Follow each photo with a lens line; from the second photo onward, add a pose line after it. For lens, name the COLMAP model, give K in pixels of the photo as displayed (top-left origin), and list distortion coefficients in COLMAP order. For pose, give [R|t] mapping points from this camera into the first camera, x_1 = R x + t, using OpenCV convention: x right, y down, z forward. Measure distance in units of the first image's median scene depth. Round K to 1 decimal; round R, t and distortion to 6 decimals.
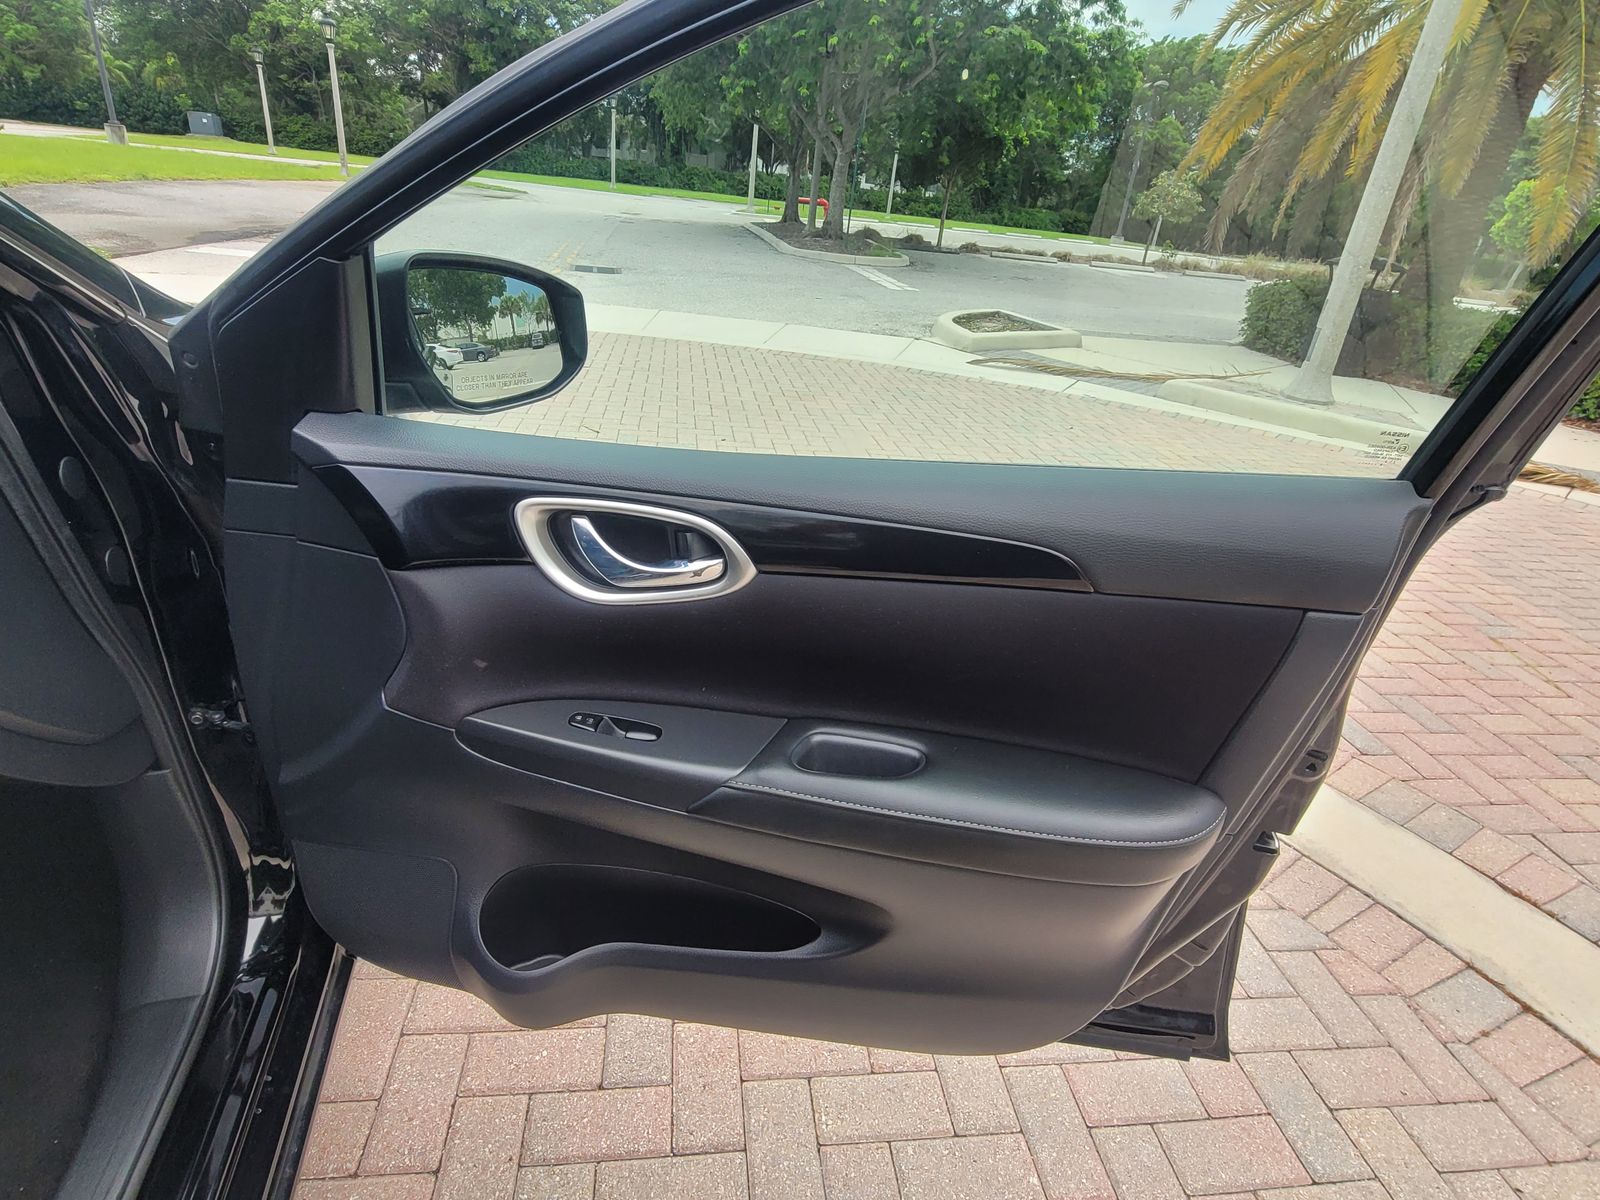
lens RADIAL K [[830.5, 0, 800.0], [0, 830.5, 600.0], [0, 0, 1]] dist [-0.014559, 0.003095]
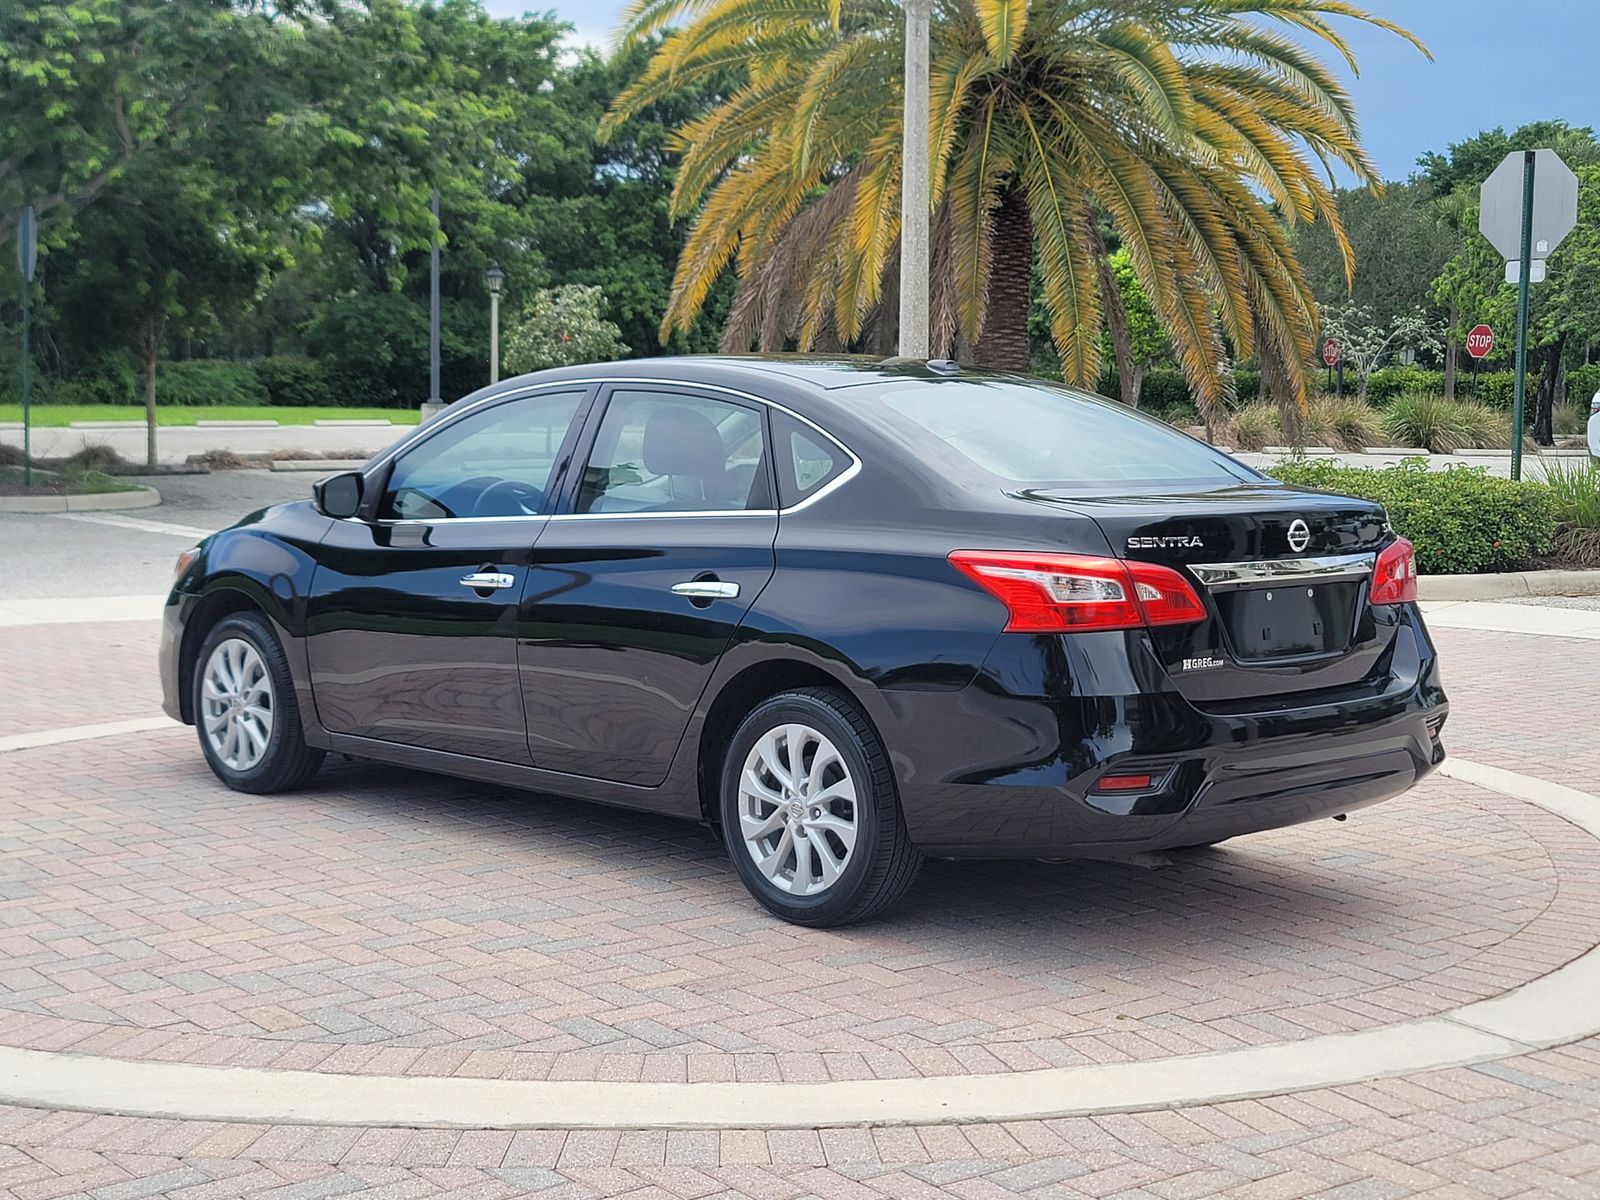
lens RADIAL K [[2670.9, 0, 800.0], [0, 2670.9, 600.0], [0, 0, 1]] dist [0.050867, 0.175538]
pose [[0.857830, -0.132505, 0.496558, -0.291304], [0.292432, 0.920377, -0.259593, 0.157661], [-0.422623, 0.367897, 0.828276, -0.415469]]
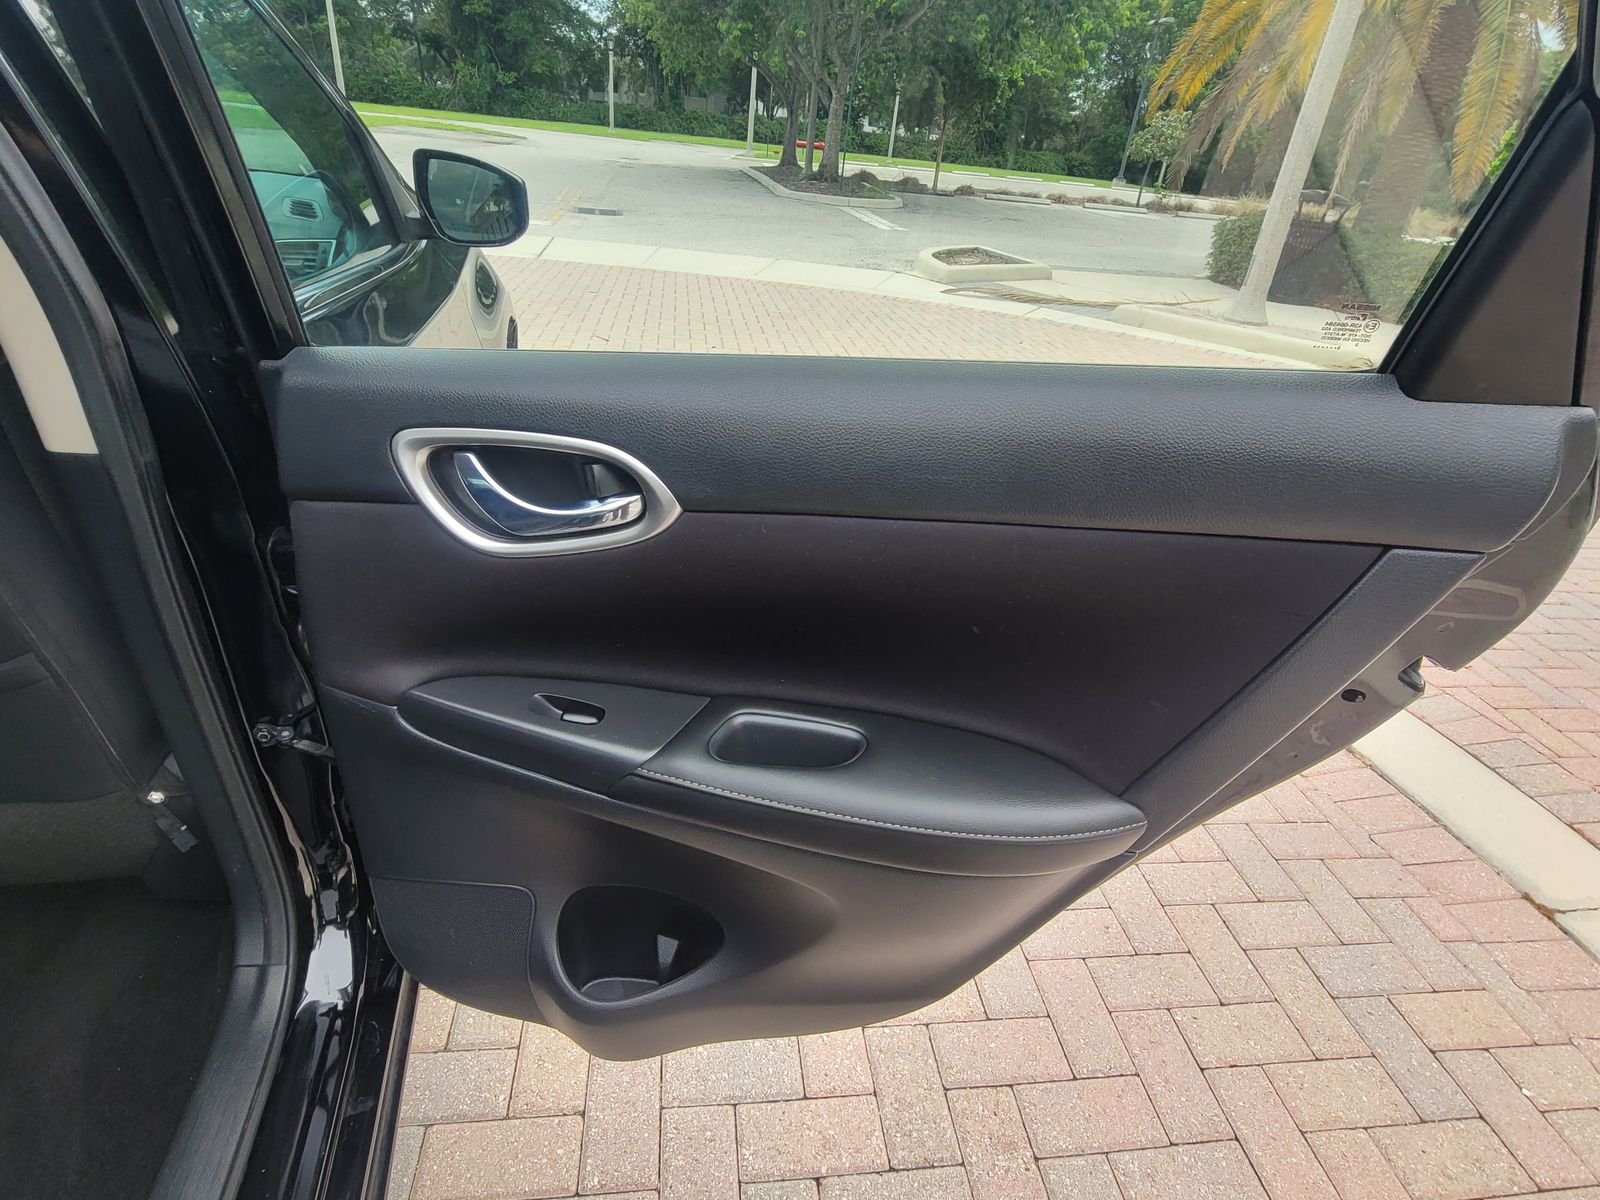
lens RADIAL K [[830.5, 0, 800.0], [0, 830.5, 600.0], [0, 0, 1]] dist [-0.014559, 0.003095]
pose [[0.999971, -0.004631, -0.006084, 0.006947], [0.004947, 0.998584, 0.052960, 0.020163], [0.005830, -0.052988, 0.998578, -0.037947]]
